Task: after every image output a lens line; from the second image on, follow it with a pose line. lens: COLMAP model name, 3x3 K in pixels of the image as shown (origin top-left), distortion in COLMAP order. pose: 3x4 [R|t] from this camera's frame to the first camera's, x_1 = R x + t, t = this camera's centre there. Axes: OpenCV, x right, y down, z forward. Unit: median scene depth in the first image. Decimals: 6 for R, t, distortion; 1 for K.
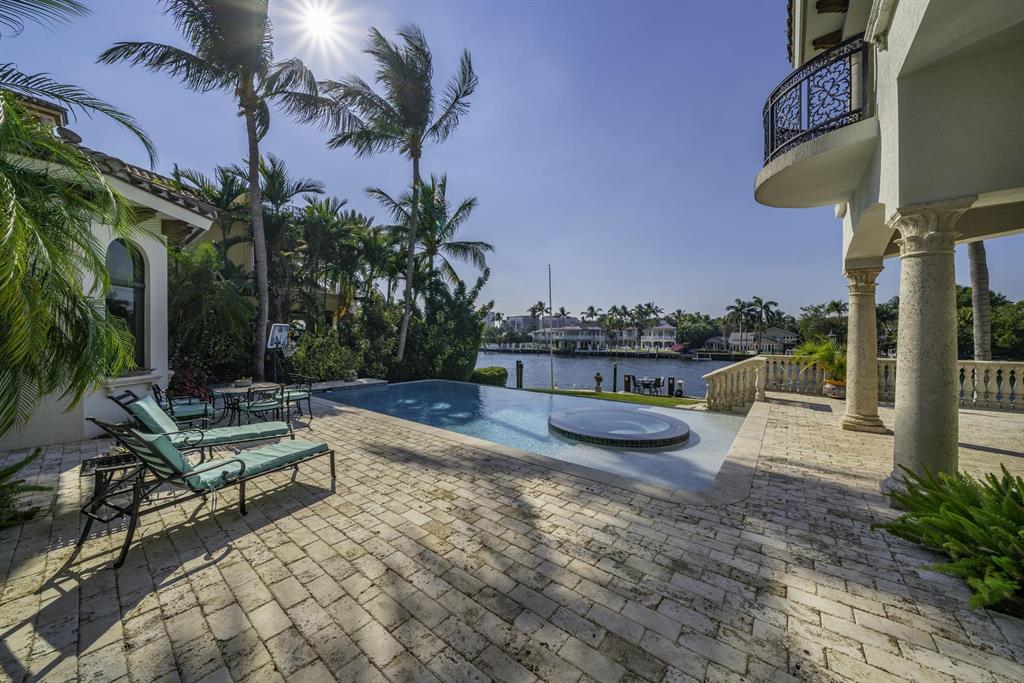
lens RADIAL K [[349.4, 0, 511.5], [0, 349.4, 336.3], [0, 0, 1]] dist [0.000541, -0.000029]
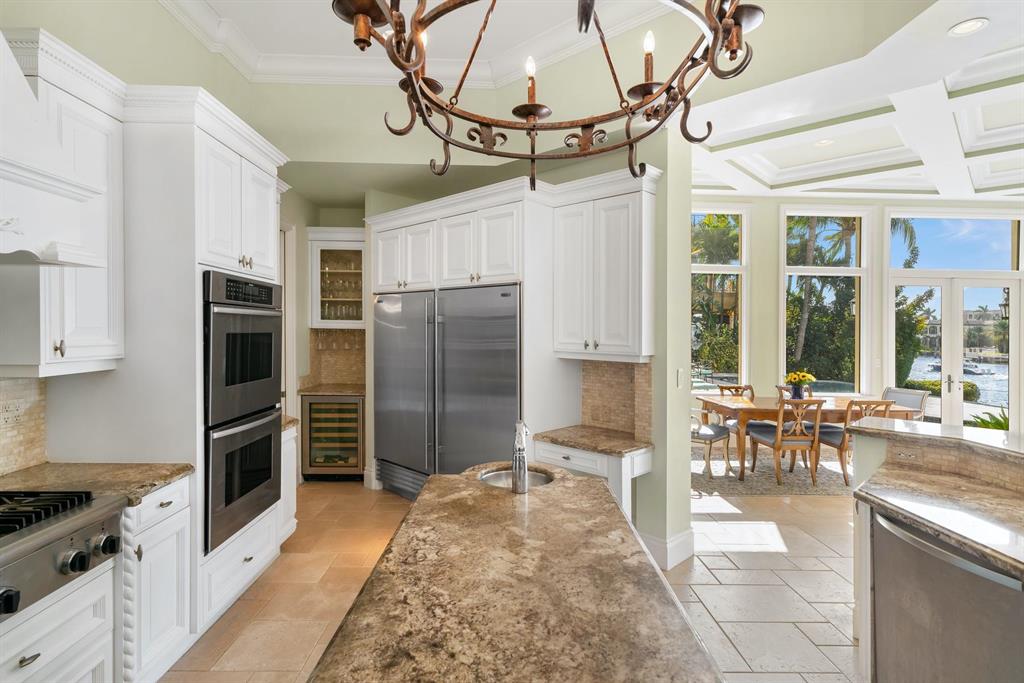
lens RADIAL K [[523.2, 0, 504.8], [0, 523.2, 334.1], [0, 0, 1]] dist [0.002133, 0.010024]
pose [[0.634874, 0.010928, -0.772538, 0.269964], [-0.009371, 0.999935, 0.006443, -0.005499], [0.772559, 0.003149, 0.634936, -0.510248]]
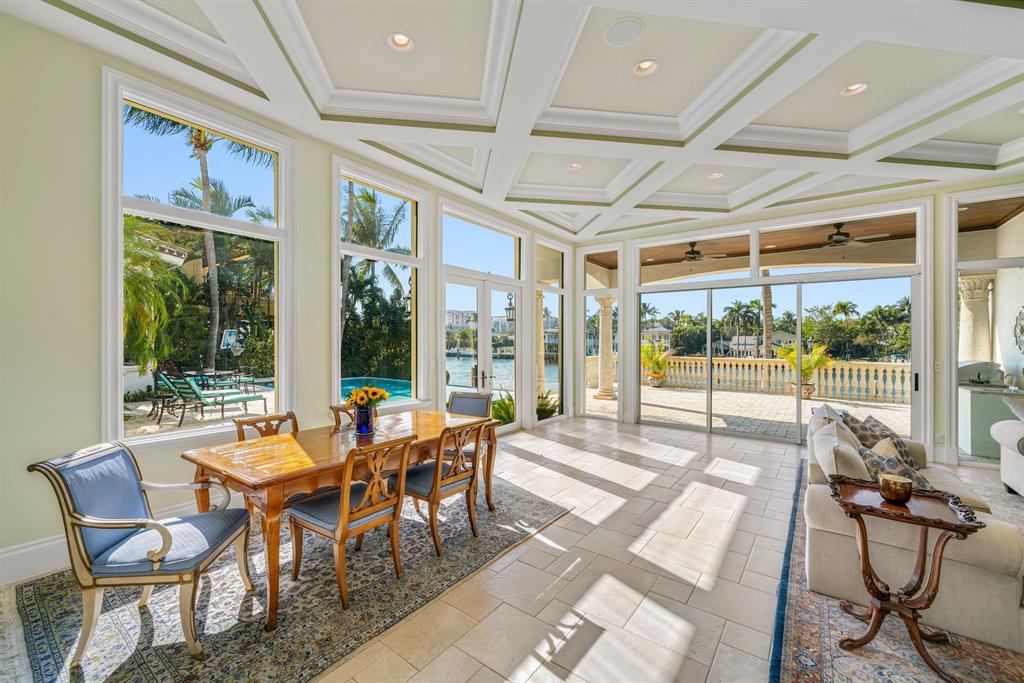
lens RADIAL K [[419.2, 0, 512.0], [0, 419.2, 341.5], [0, 0, 1]] dist [-0.002128, -0.000155]
pose [[0.999582, 0.001642, 0.028856, 0.172191], [-0.001745, 0.999992, 0.003532, 0.000561], [-0.028850, -0.003581, 0.999577, -0.297430]]
